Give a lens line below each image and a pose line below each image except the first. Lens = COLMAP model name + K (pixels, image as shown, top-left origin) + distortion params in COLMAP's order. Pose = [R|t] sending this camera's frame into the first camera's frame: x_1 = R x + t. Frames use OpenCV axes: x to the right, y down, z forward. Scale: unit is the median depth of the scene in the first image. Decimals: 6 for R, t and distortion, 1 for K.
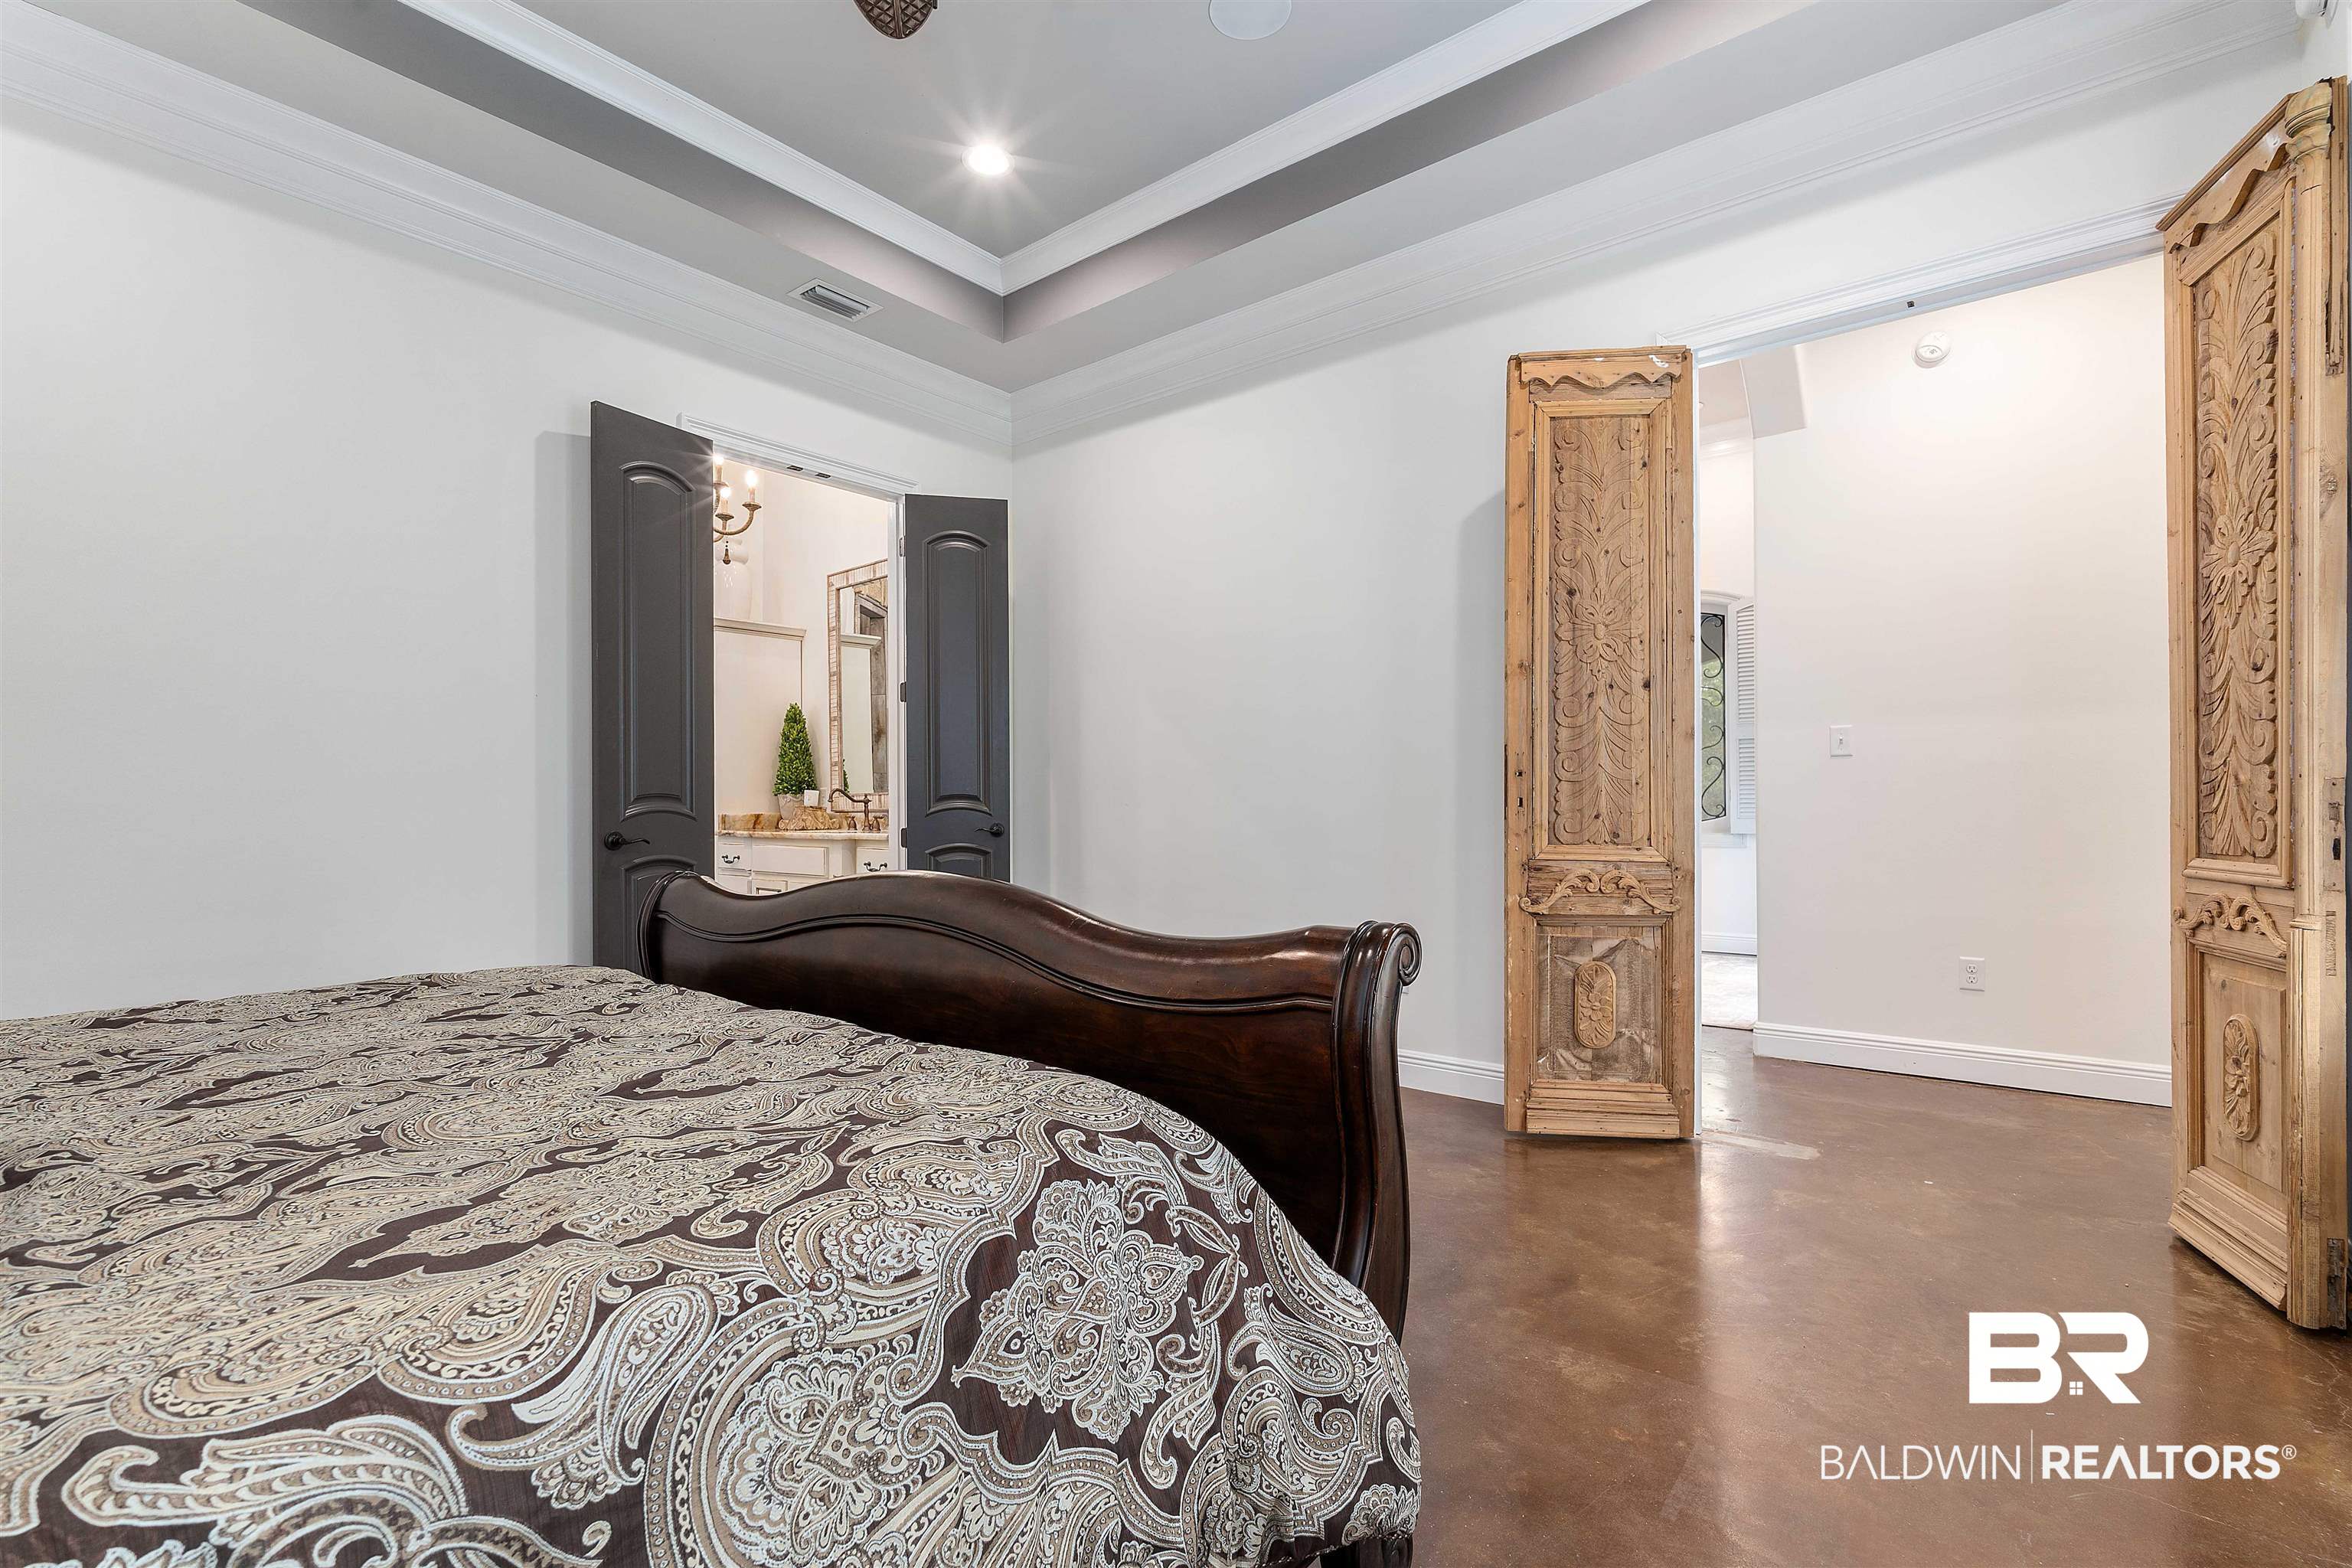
lens RADIAL K [[1023.3, 0, 1179.5], [0, 1023.3, 795.8], [0, 0, 1]] dist [0.003083, 0.000602]
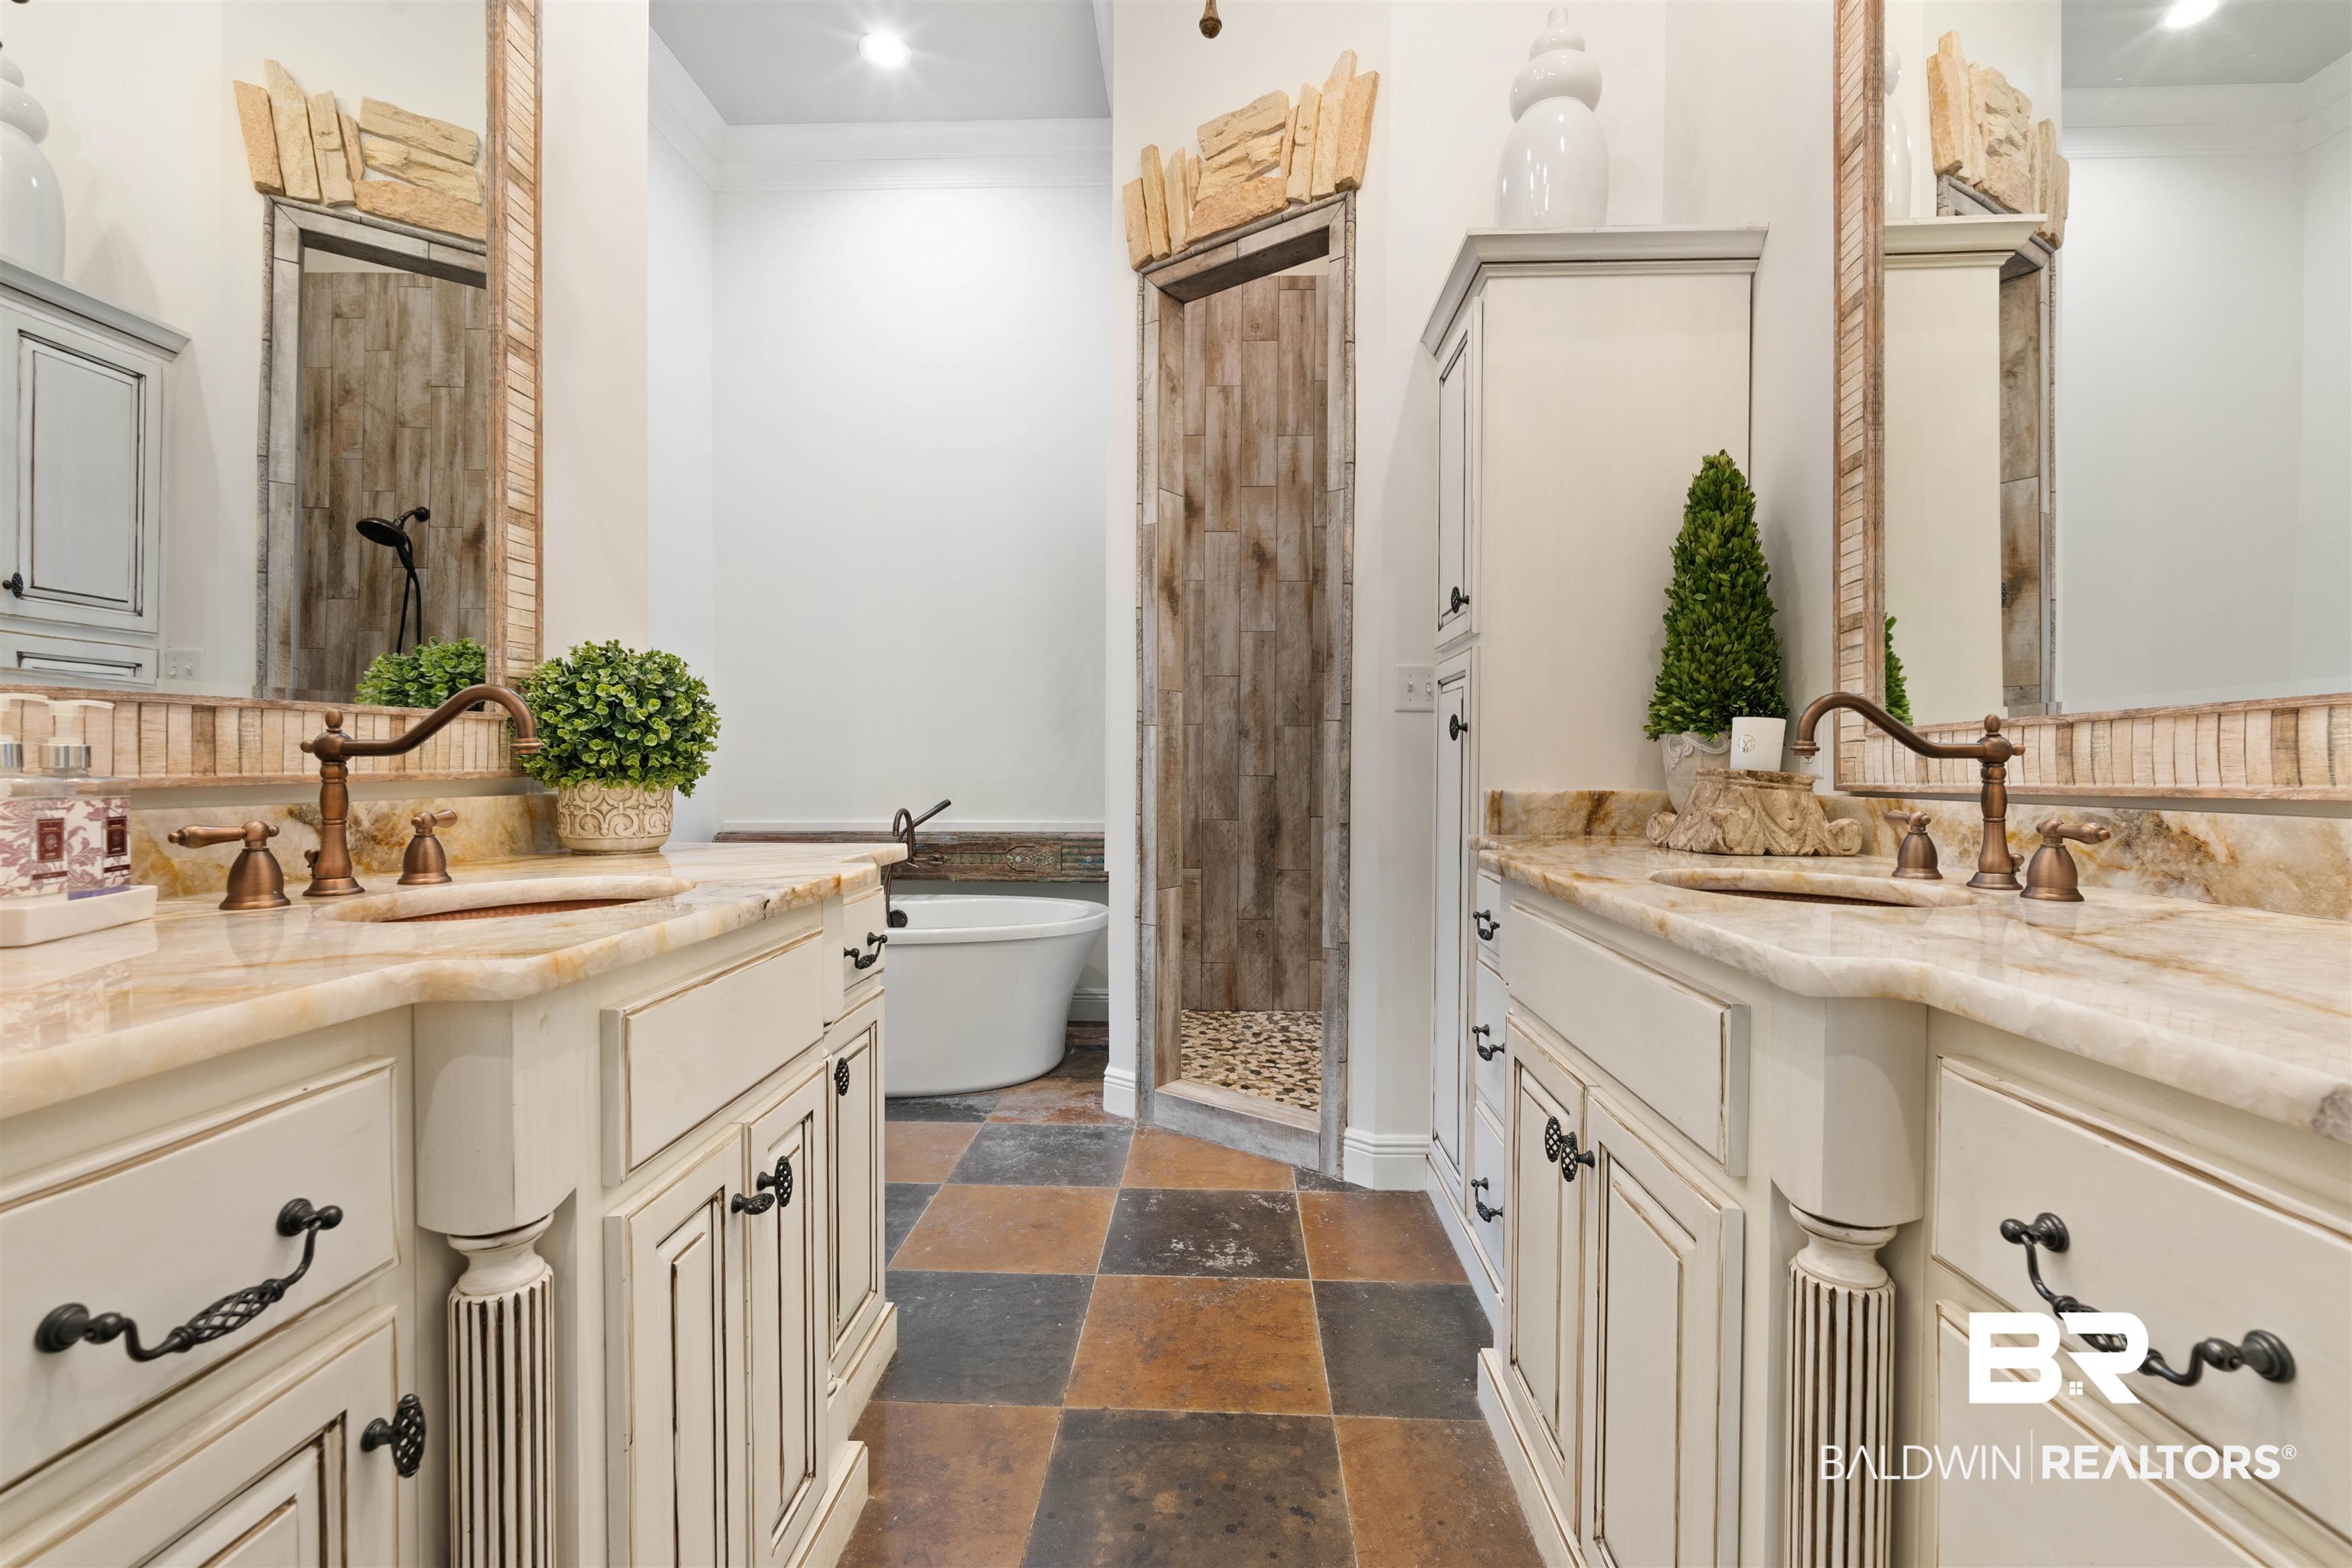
lens RADIAL K [[1023.3, 0, 1182.2], [0, 1023.3, 769.6], [0, 0, 1]] dist [0.003083, 0.000602]
pose [[0.582708, 0.009120, -0.812630, -0.215045], [0.003632, 0.999898, 0.013826, 0.005103], [0.812673, -0.011008, 0.582616, 0.687383]]
